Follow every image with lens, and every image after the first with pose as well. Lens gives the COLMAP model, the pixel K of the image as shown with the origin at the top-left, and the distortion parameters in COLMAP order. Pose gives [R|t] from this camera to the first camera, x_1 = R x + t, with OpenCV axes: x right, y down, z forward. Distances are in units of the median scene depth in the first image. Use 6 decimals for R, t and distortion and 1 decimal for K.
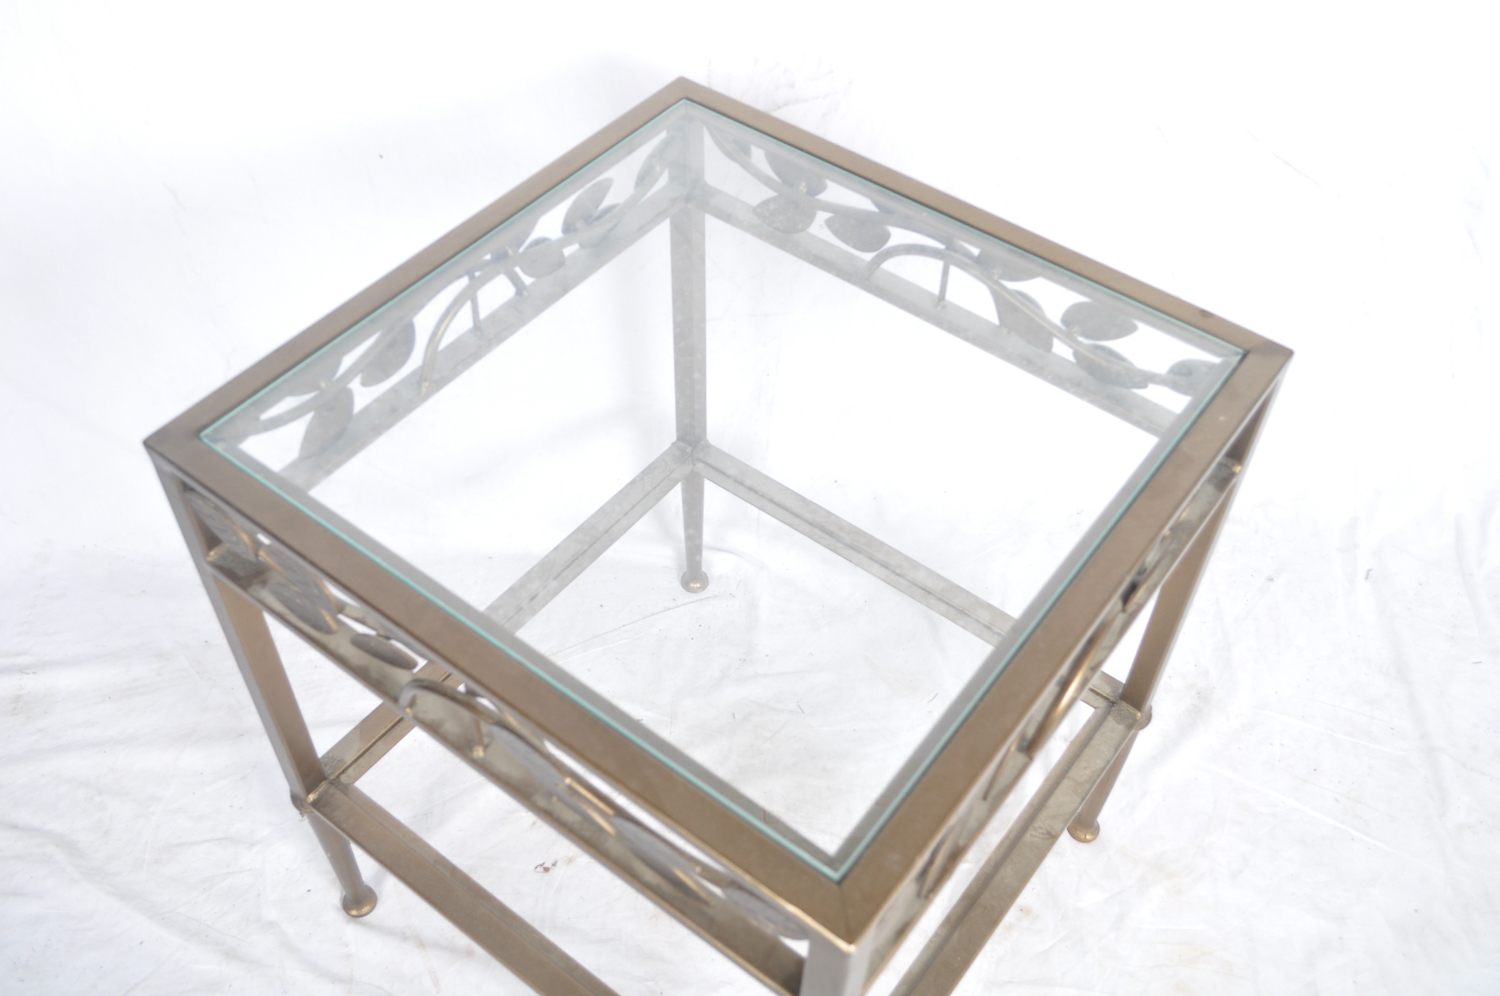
lens RADIAL K [[1413.8, 0, 750.0], [0, 1413.8, 498.0], [0, 0, 1]] dist [-0.004583, -0.002615]
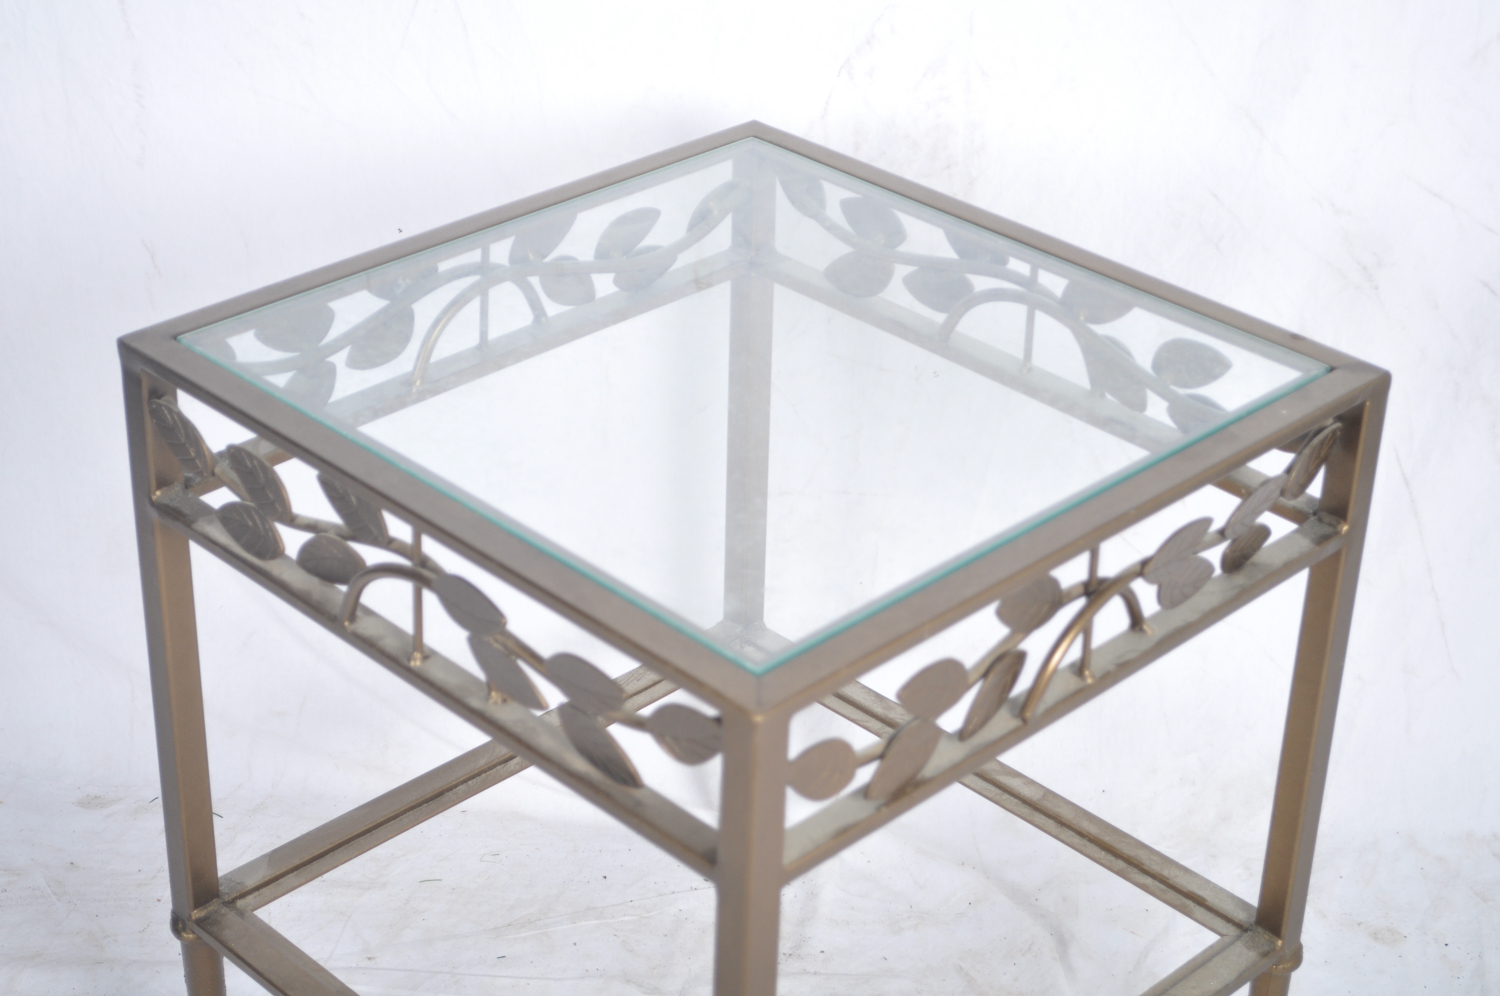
lens RADIAL K [[2627.1, 0, 750.0], [0, 2627.1, 498.0], [0, 0, 1]] dist [-0.012163, 0.149486]
pose [[0.990499, 0.073113, -0.116478, 0.153403], [-0.107060, 0.941553, -0.319401, 0.436055], [0.086318, 0.328836, 0.940434, -0.442810]]
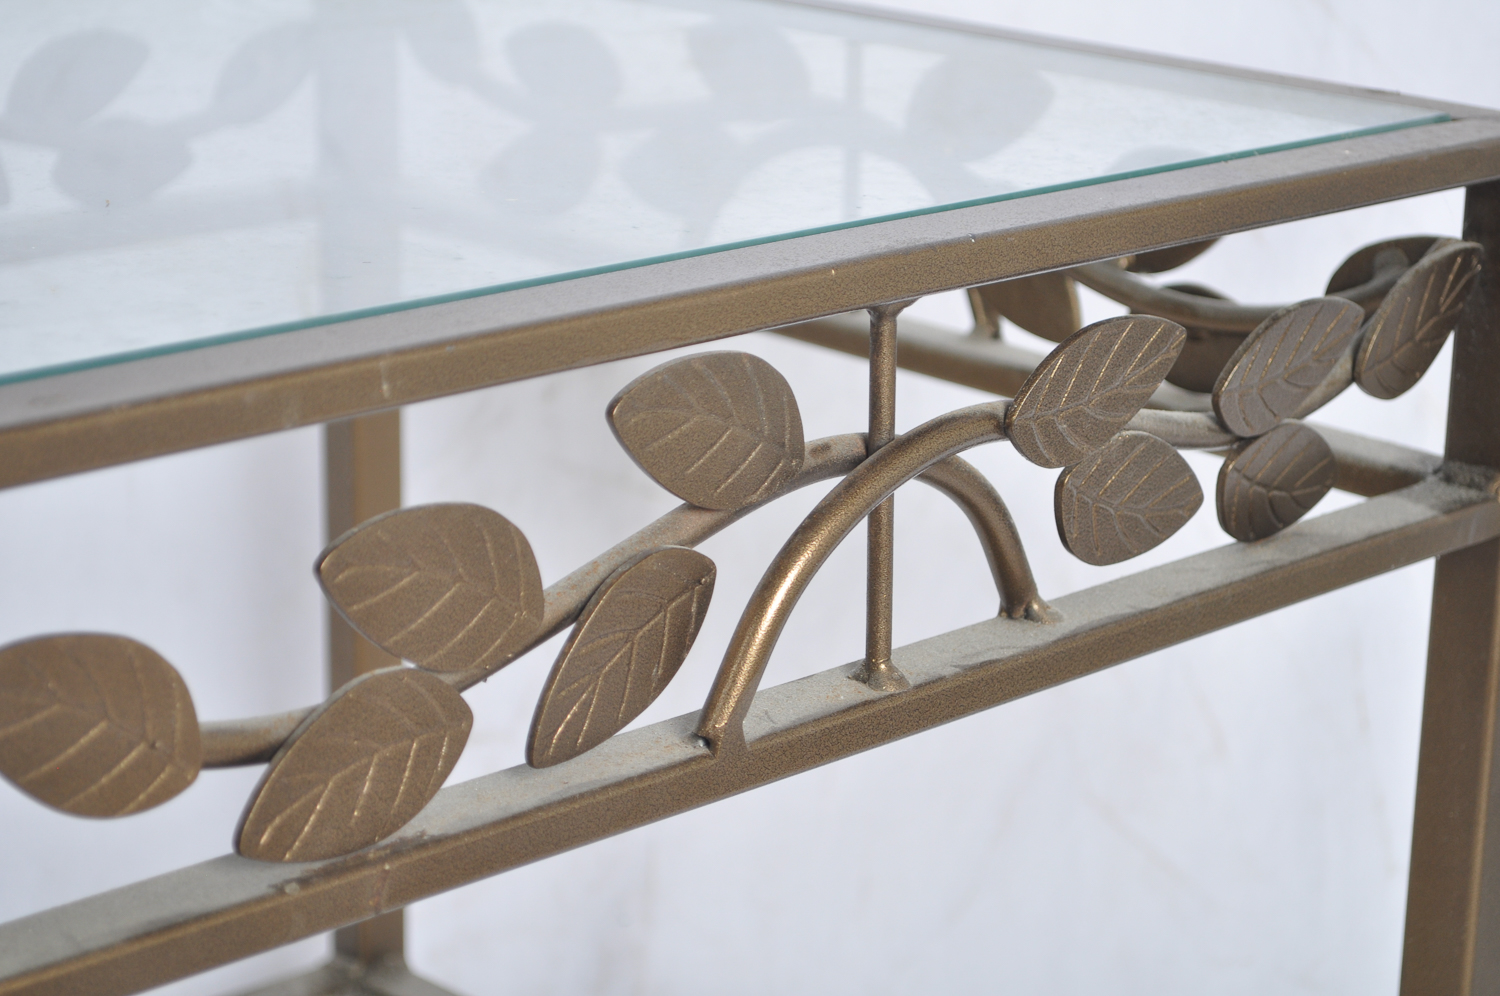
lens RADIAL K [[3361.8, 0, 750.0], [0, 3361.8, 498.0], [0, 0, 1]] dist [-0.053180, 0.064464]
pose [[0.989507, 0.042733, -0.138022, 0.235281], [-0.109695, 0.843921, -0.525133, 0.418993], [0.094039, 0.534763, 0.839753, 0.192174]]
